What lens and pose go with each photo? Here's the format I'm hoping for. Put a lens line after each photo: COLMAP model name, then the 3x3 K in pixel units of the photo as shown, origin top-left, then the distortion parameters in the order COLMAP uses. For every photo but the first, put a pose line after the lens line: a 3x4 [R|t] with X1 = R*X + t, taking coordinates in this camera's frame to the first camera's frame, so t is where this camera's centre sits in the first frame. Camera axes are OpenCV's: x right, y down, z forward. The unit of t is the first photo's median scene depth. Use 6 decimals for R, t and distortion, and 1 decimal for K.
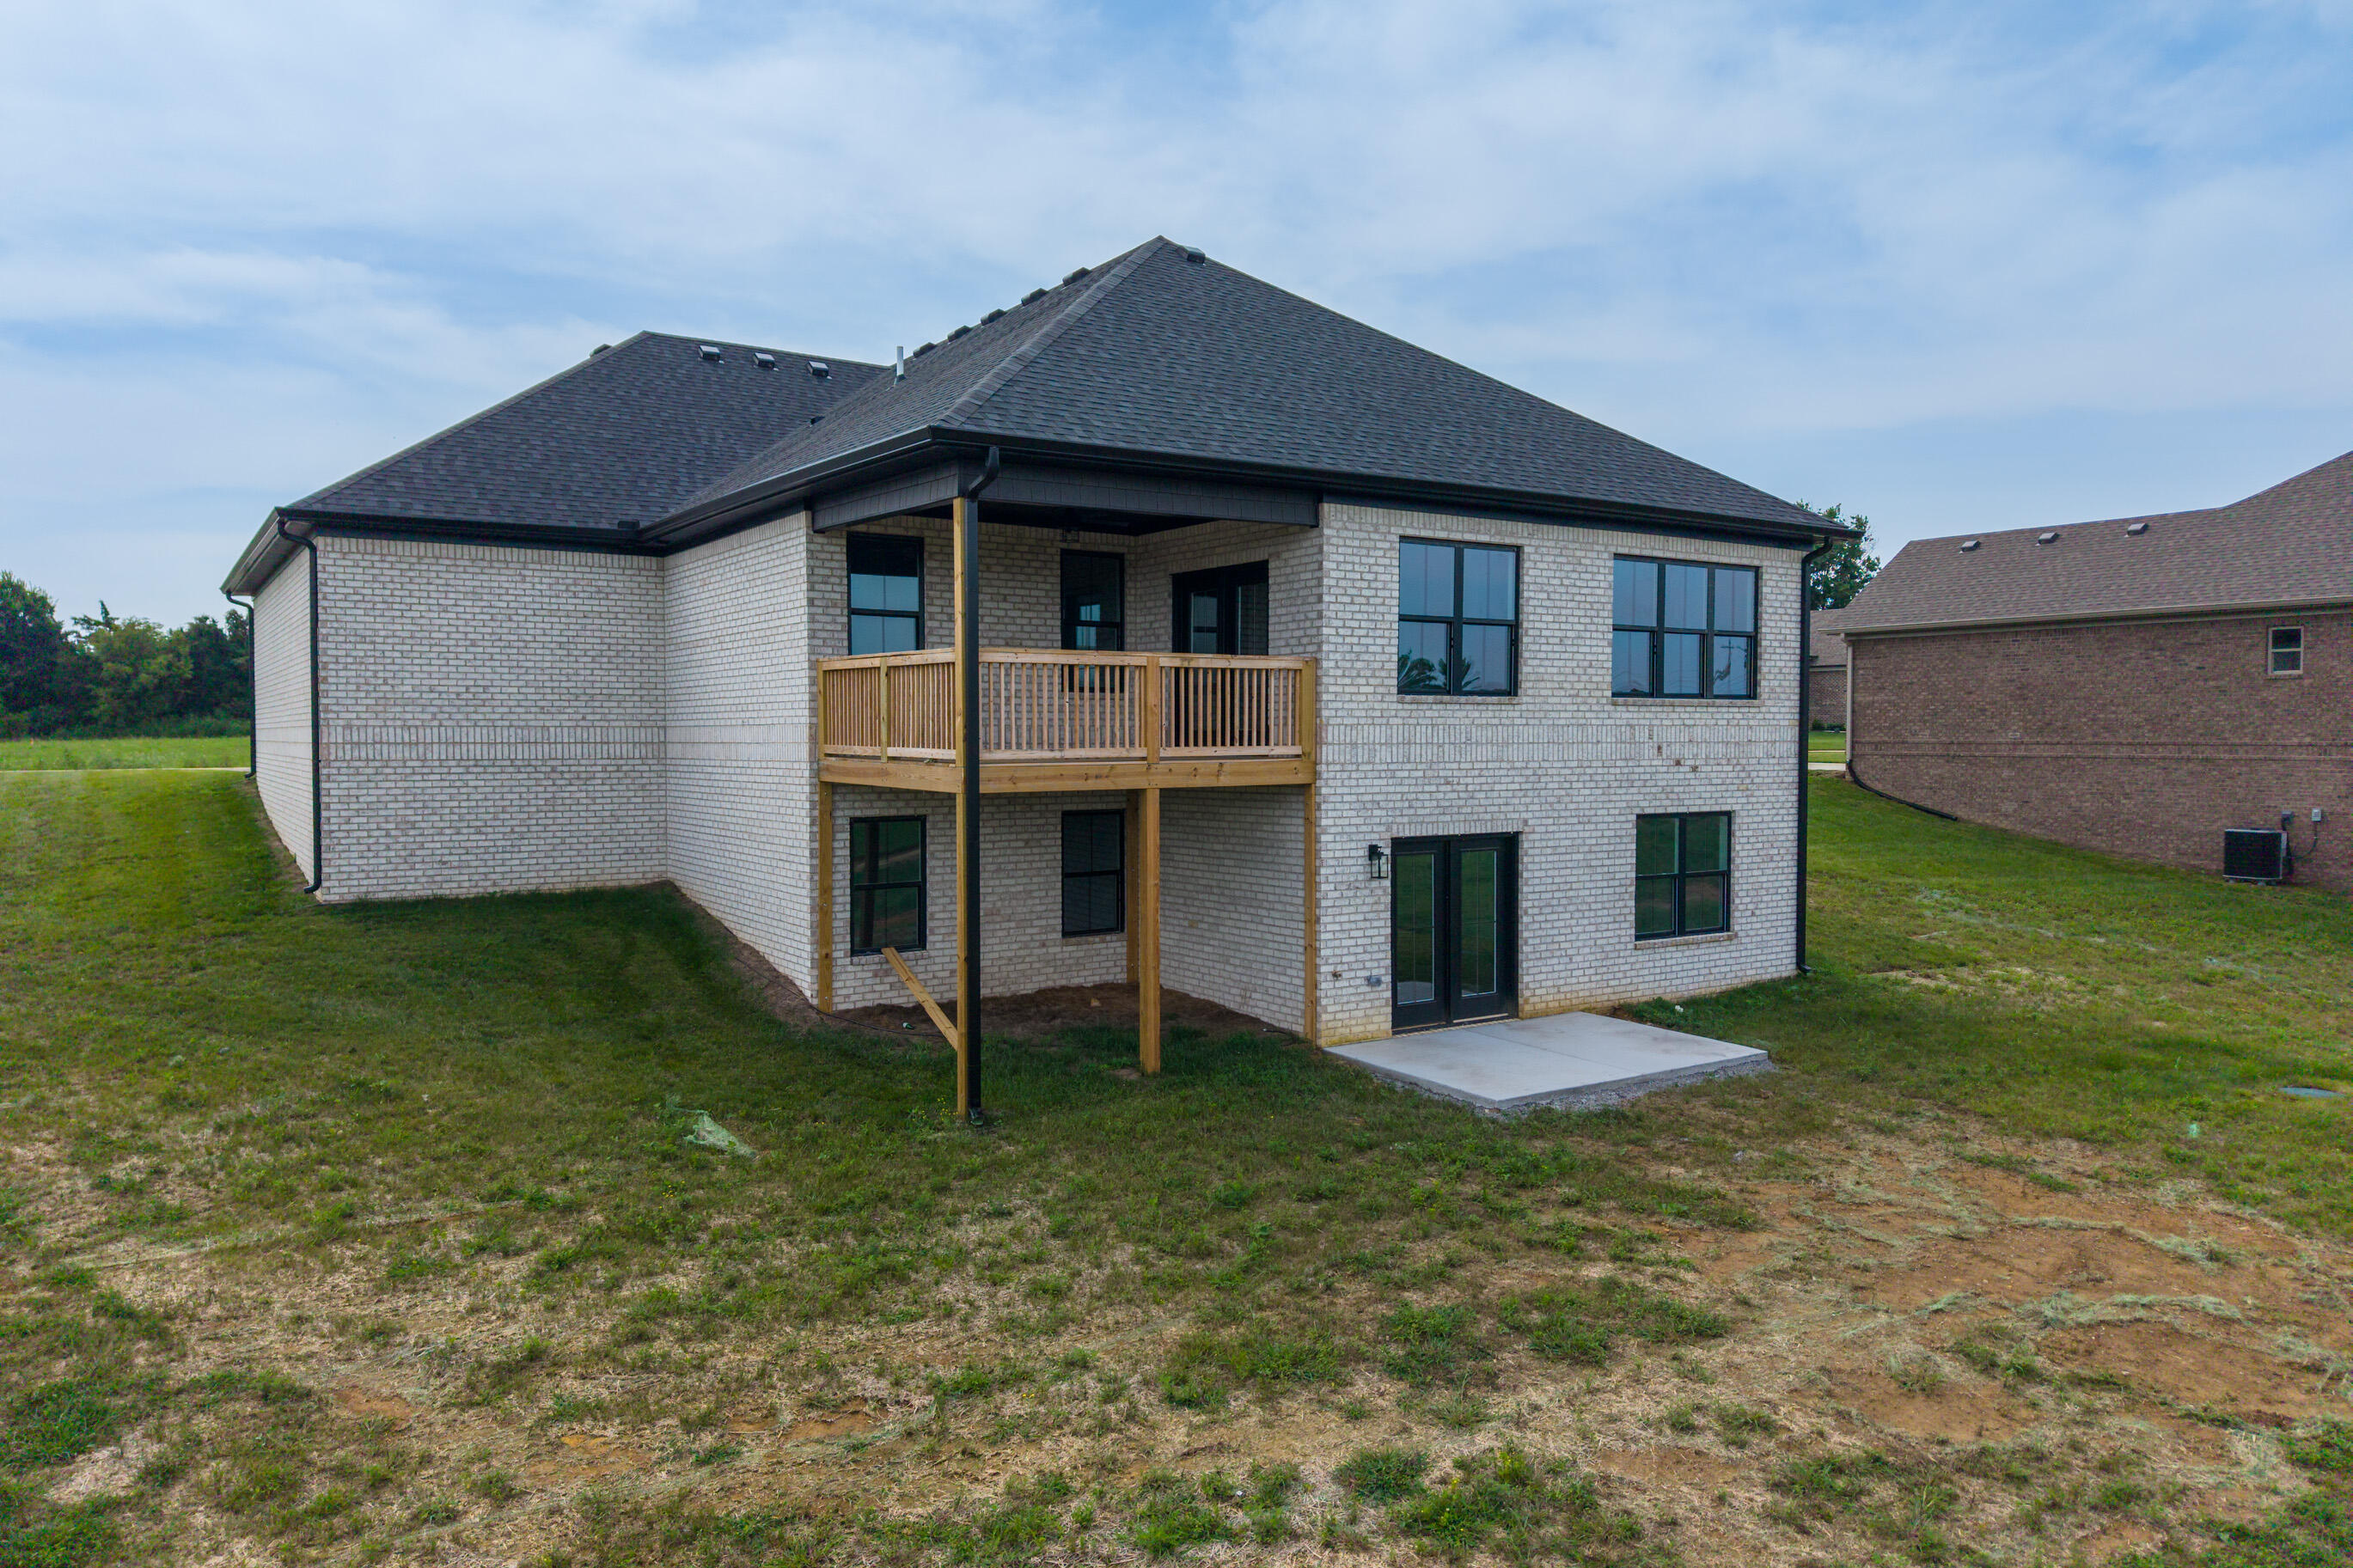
lens RADIAL K [[1571.3, 0, 1172.6], [0, 1571.3, 789.1], [0, 0, 1]] dist [0.019004, -0.013593]
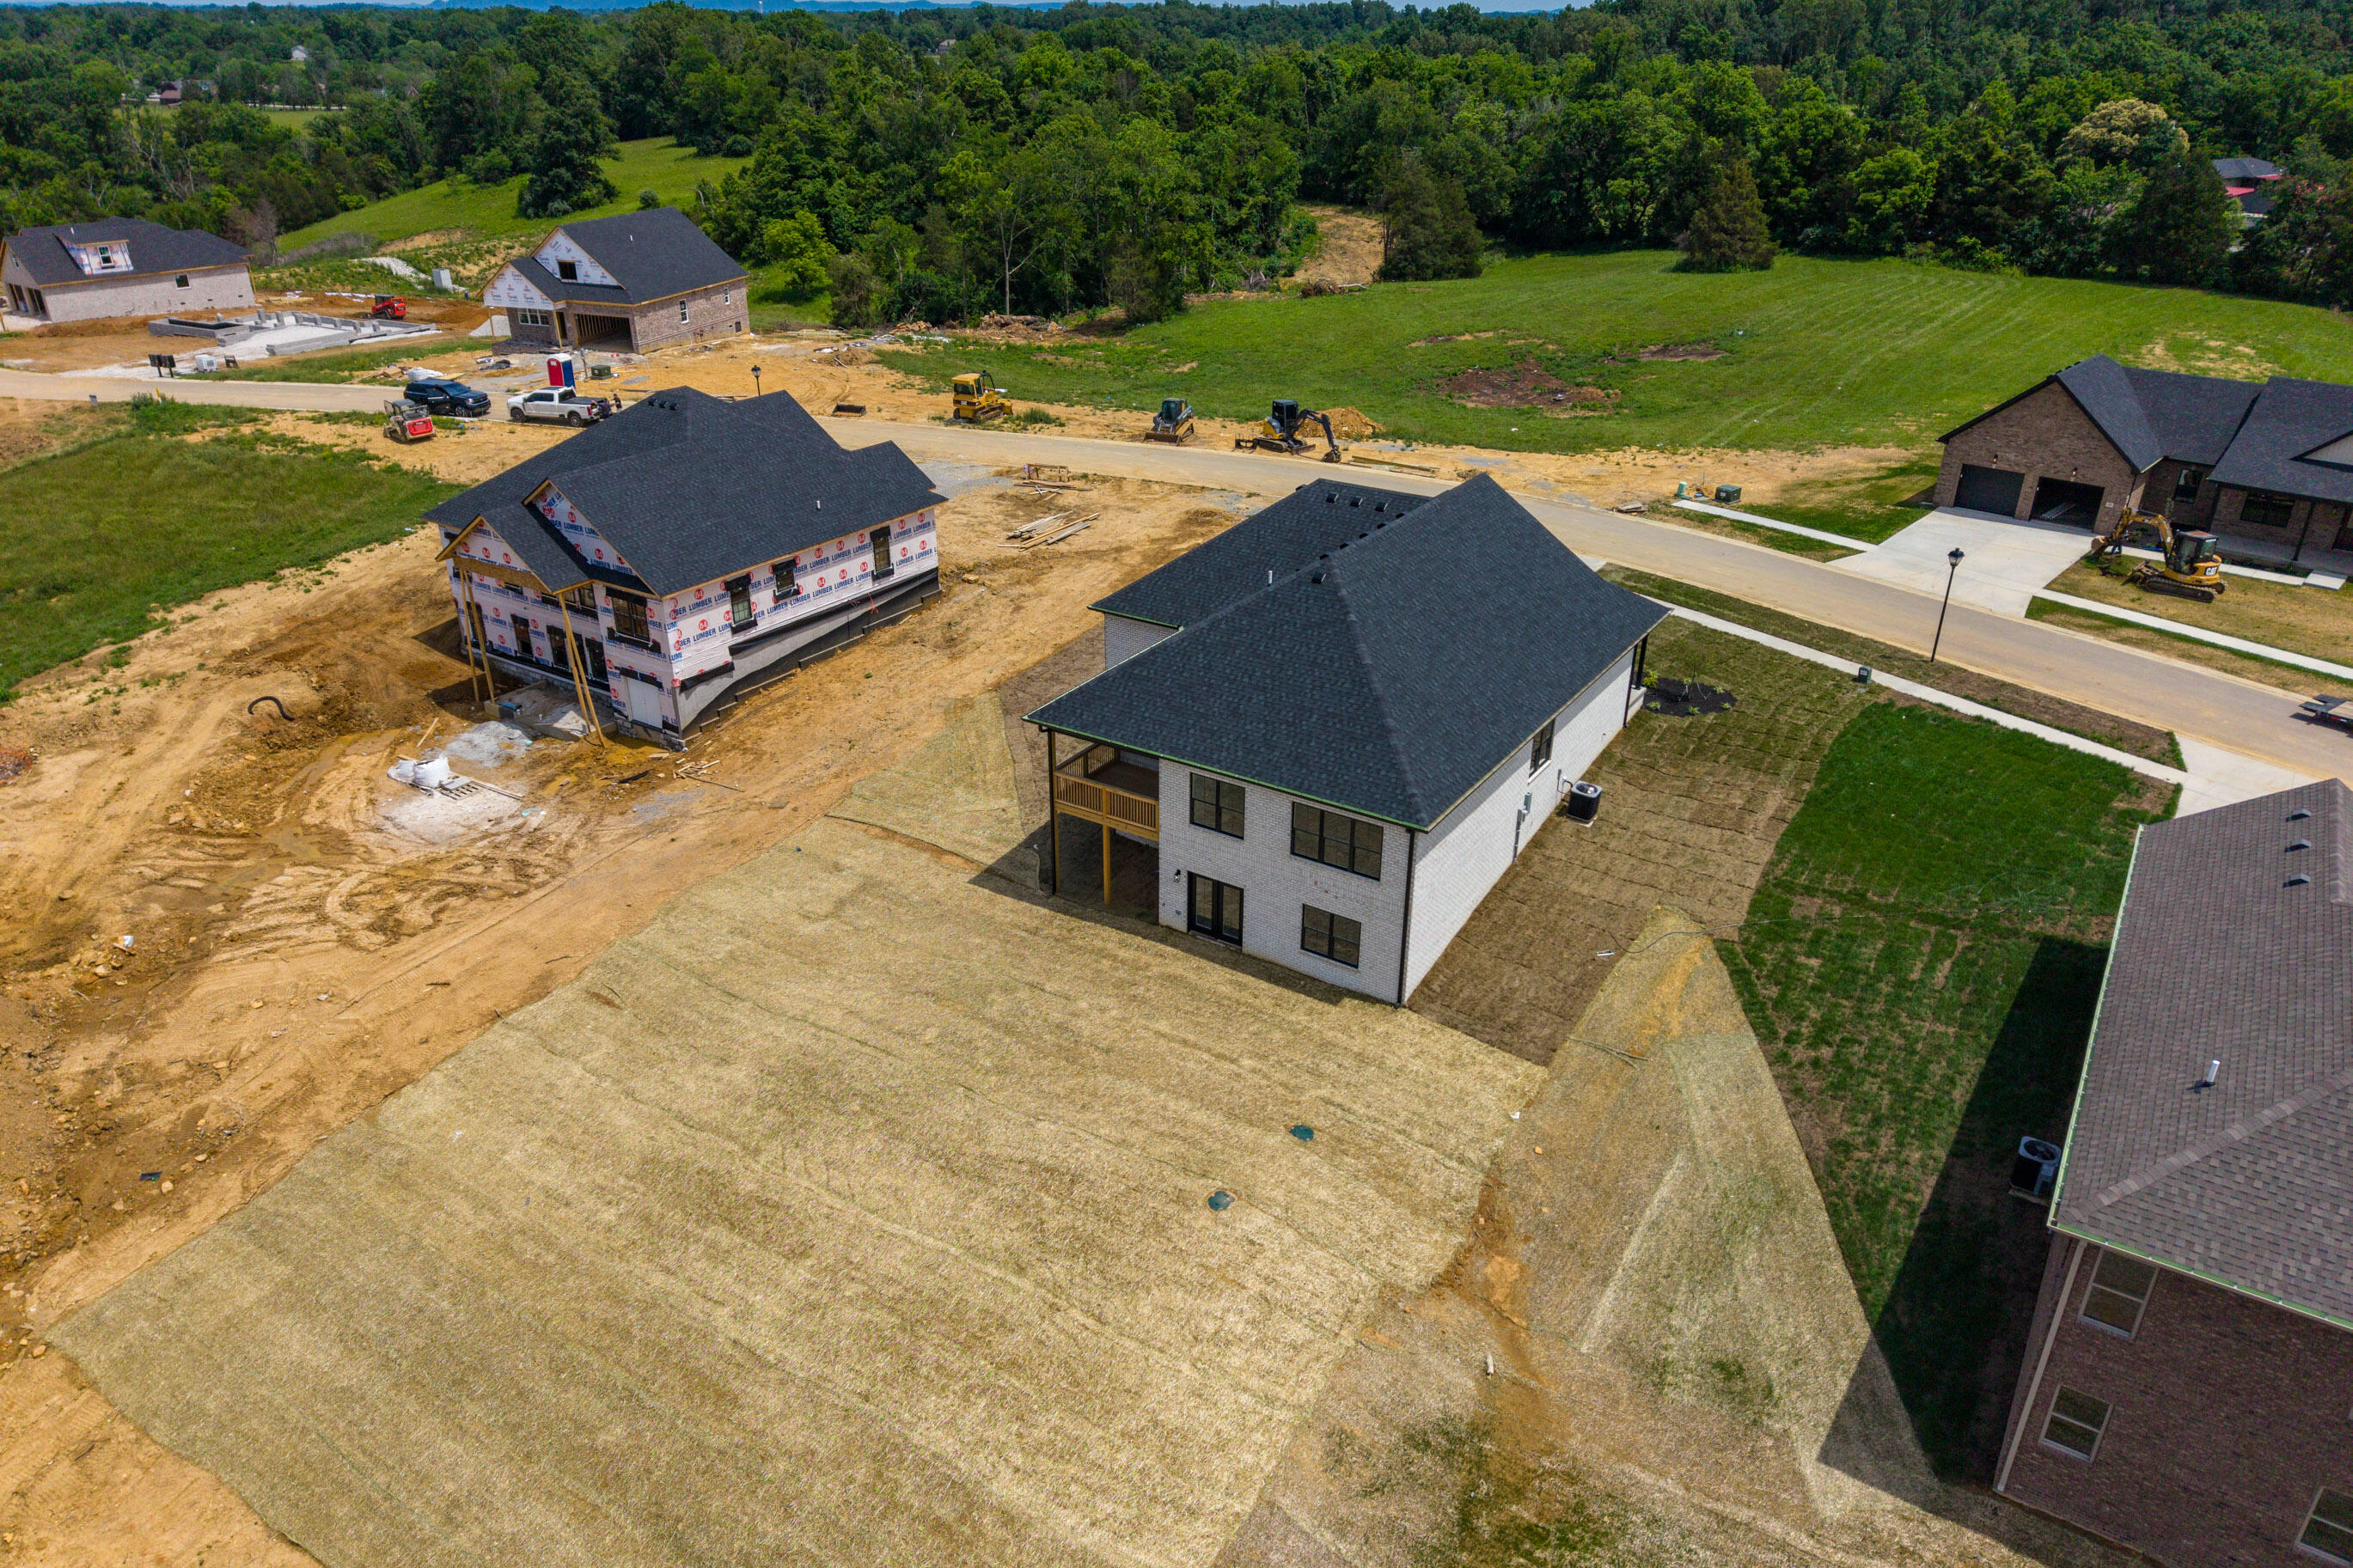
lens RADIAL K [[1558.0, 0, 1168.5], [0, 1558.0, 775.8], [0, 0, 1]] dist [0.070885, -0.091478]
pose [[0.390618, 0.398354, -0.829898, 2.238490], [-0.034439, 0.907214, 0.419256, -1.213794], [0.919908, -0.135188, 0.368094, -0.010488]]
